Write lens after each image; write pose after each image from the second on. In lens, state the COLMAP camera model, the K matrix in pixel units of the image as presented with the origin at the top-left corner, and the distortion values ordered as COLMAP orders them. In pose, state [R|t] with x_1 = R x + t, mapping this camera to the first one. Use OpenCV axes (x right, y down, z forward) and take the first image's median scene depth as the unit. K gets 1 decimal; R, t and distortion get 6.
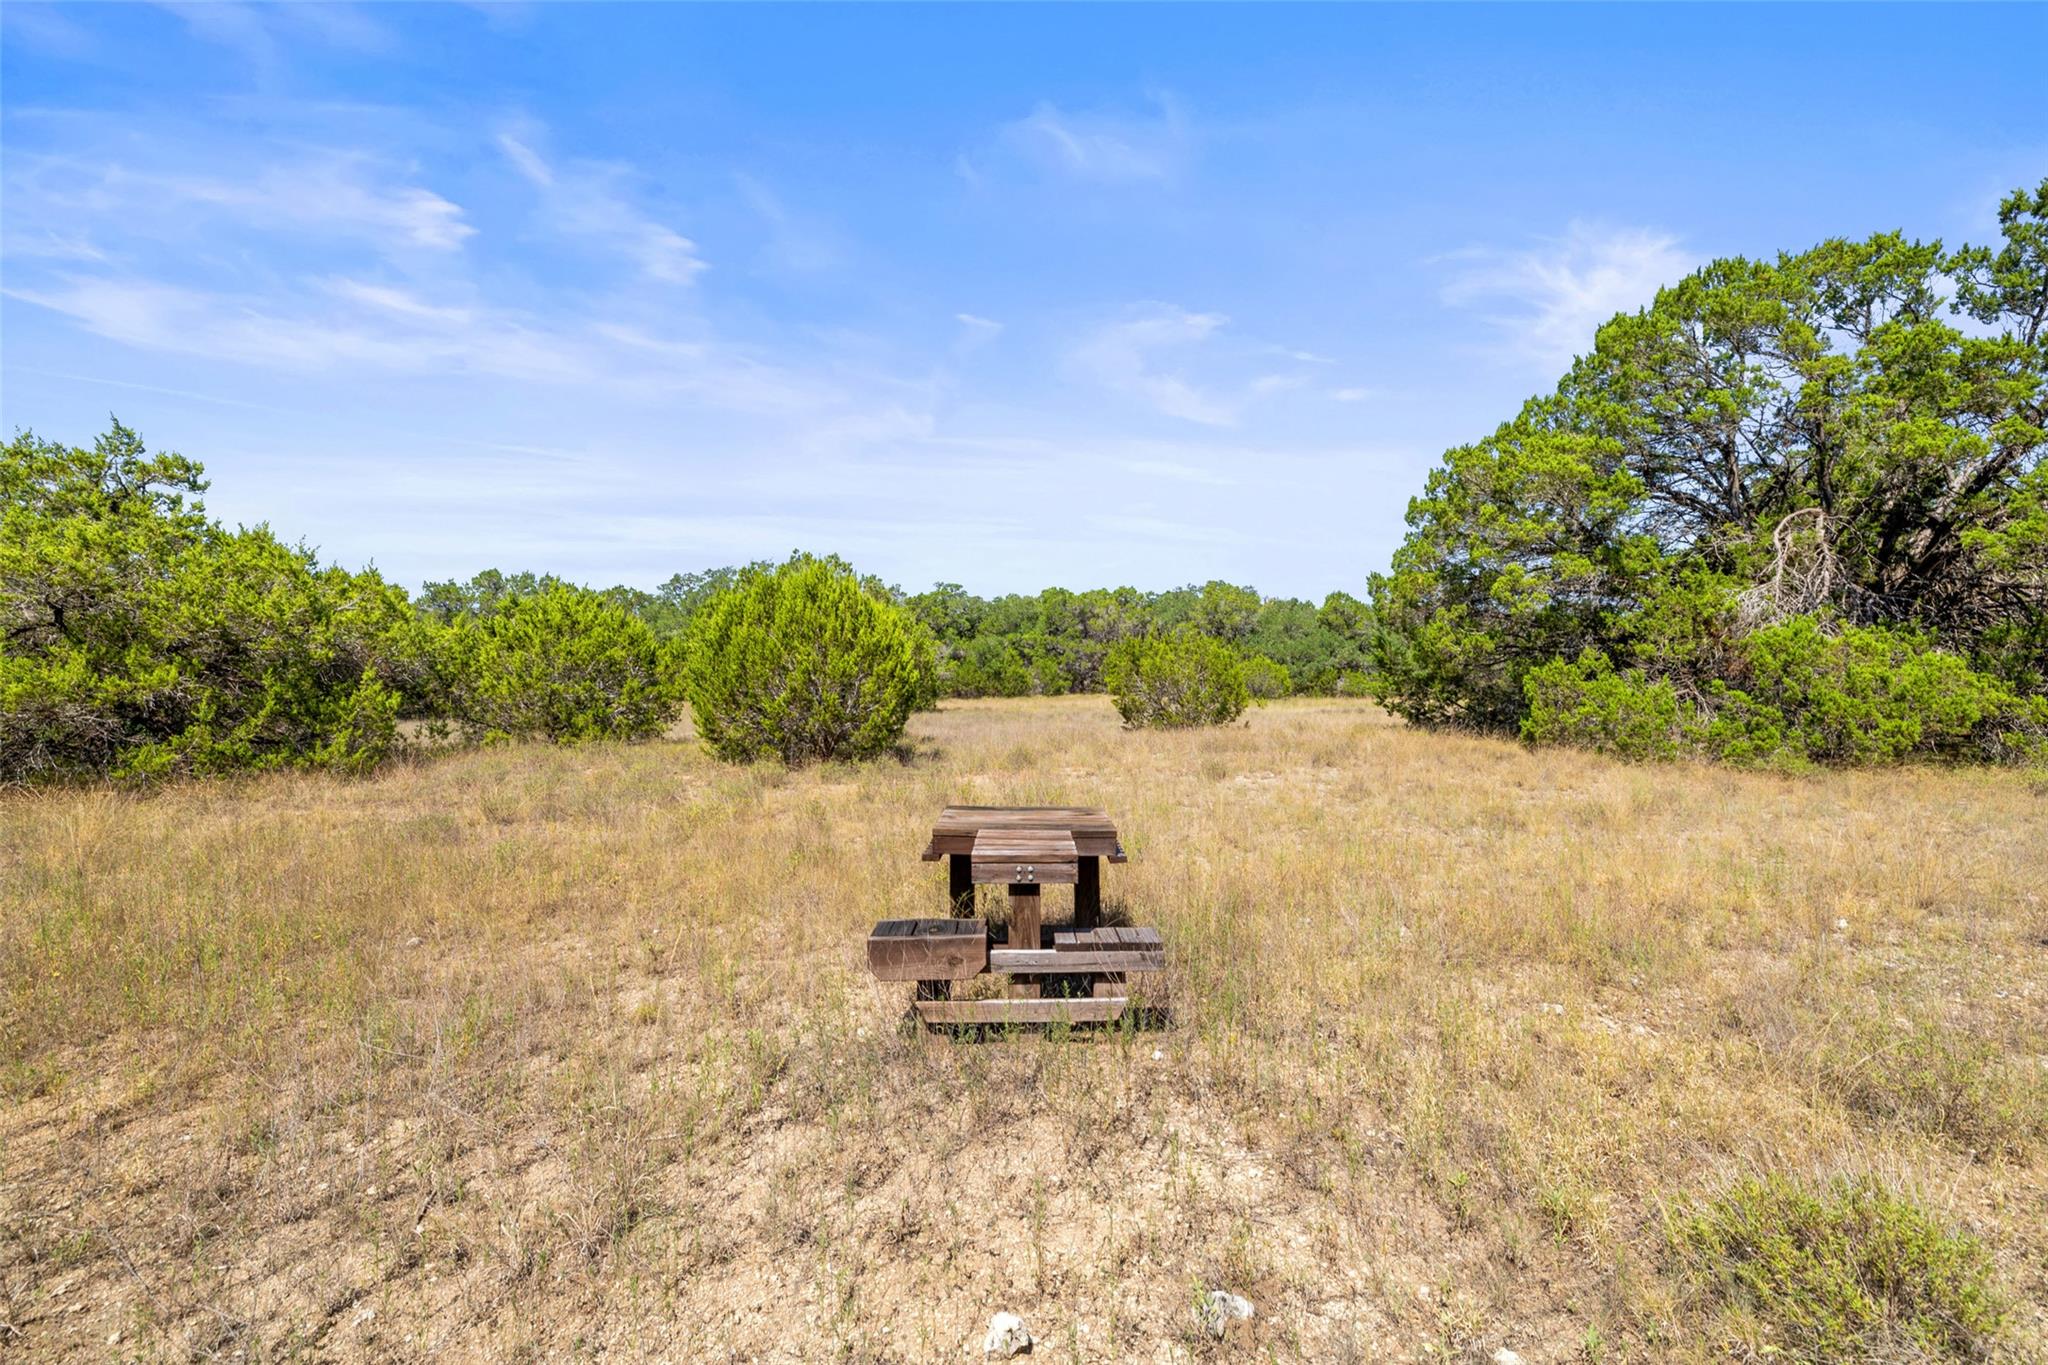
lens RADIAL K [[861.0, 0, 1014.0], [0, 861.0, 676.8], [0, 0, 1]] dist [0.001100, -0.000176]
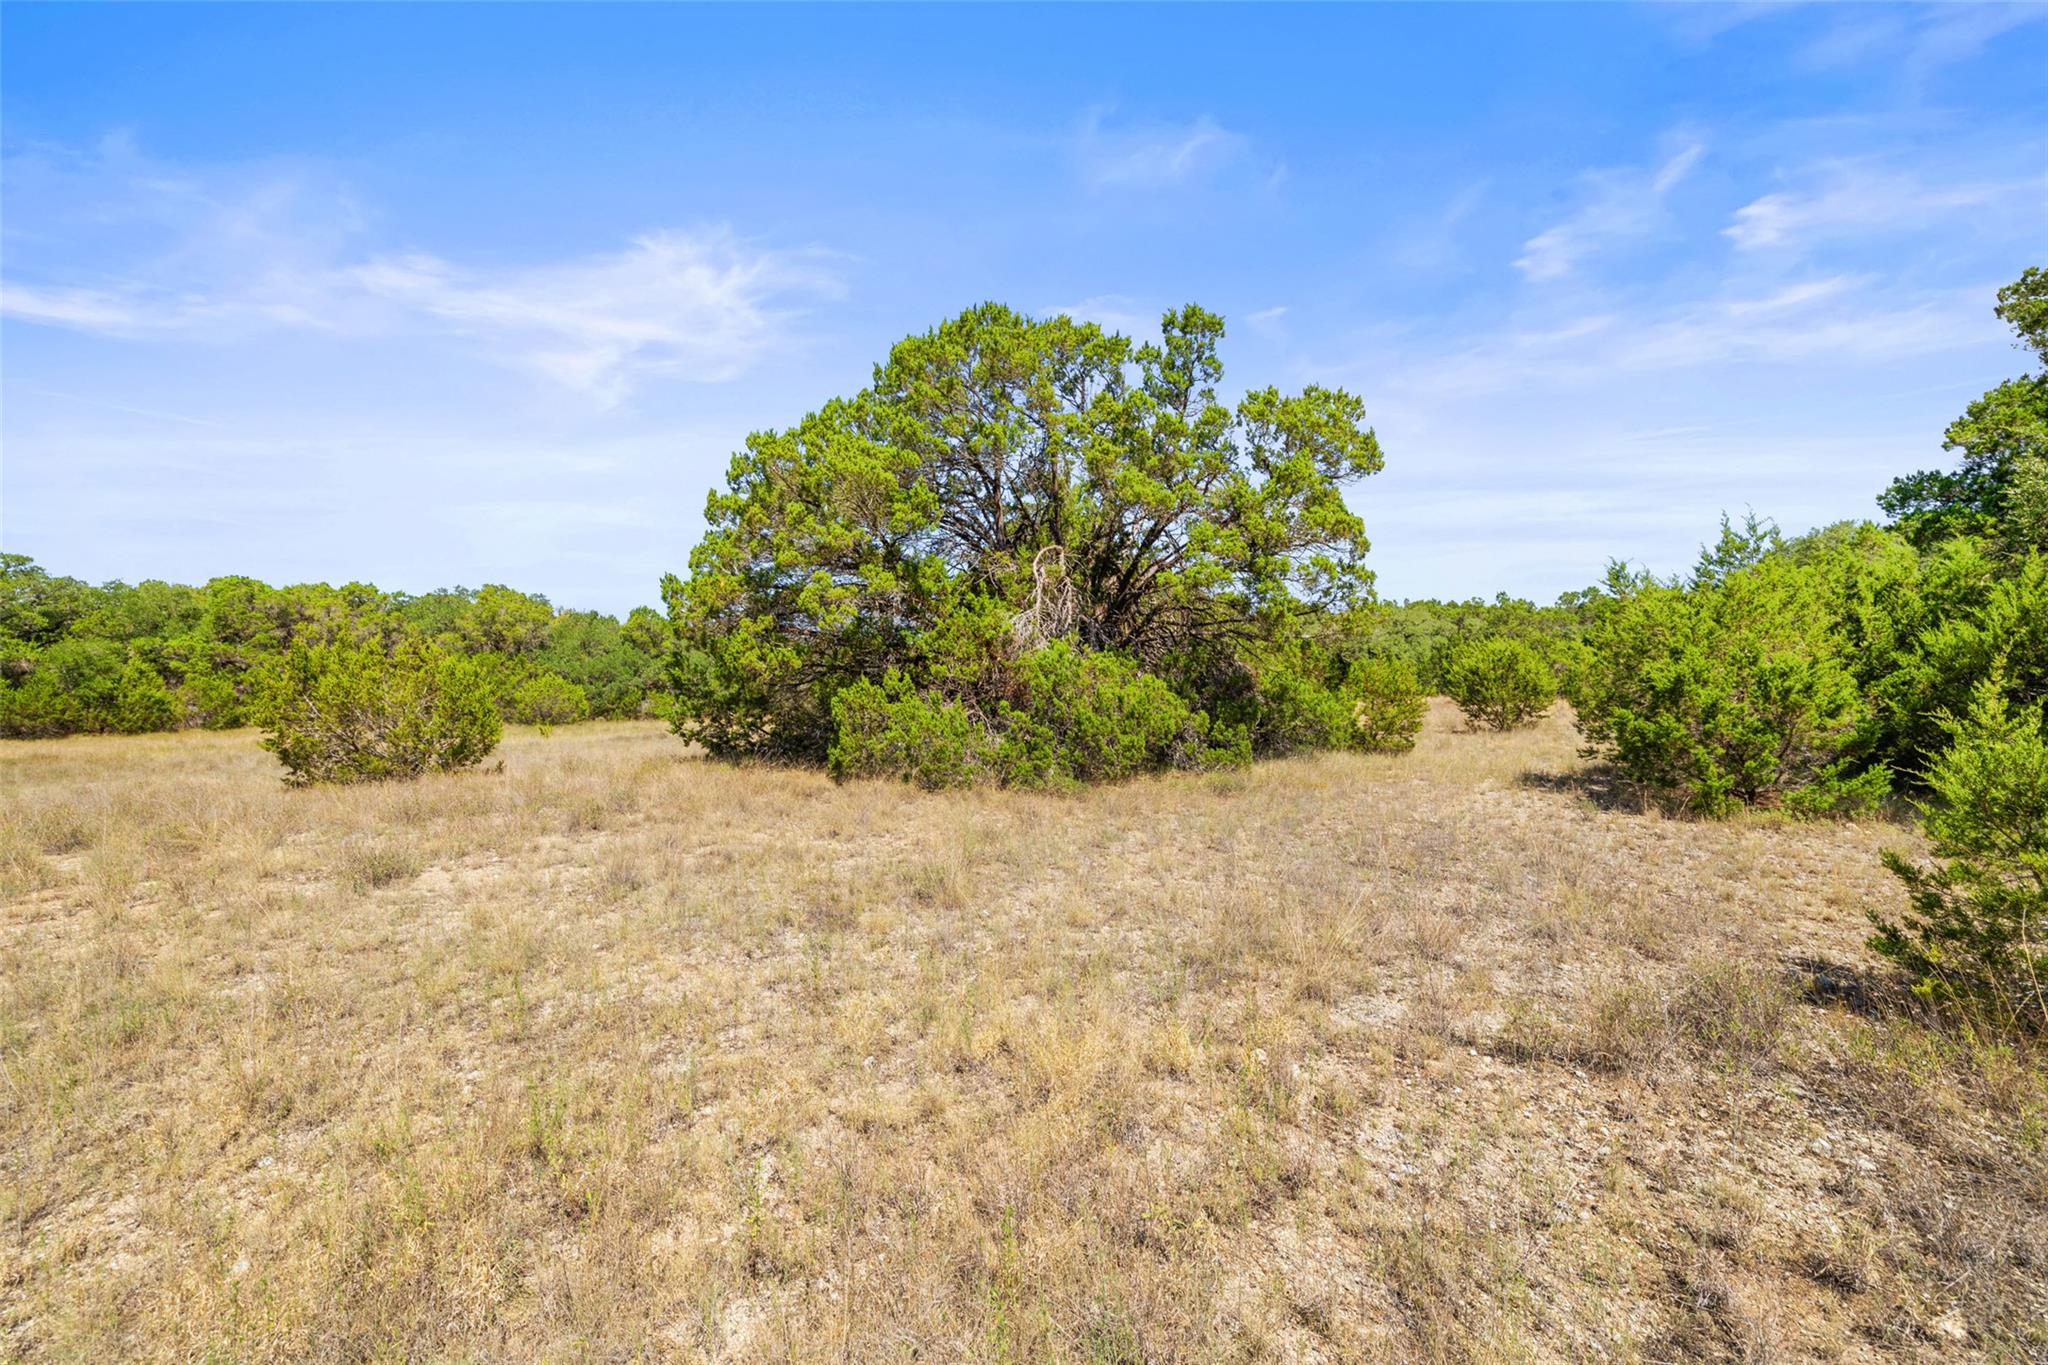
lens RADIAL K [[861.0, 0, 1014.0], [0, 861.0, 676.8], [0, 0, 1]] dist [0.001100, -0.000176]
pose [[0.724328, 0.006827, 0.689422, 0.107375], [0.009188, 0.999767, -0.019553, -0.003804], [-0.689394, 0.020497, 0.724096, 0.211151]]
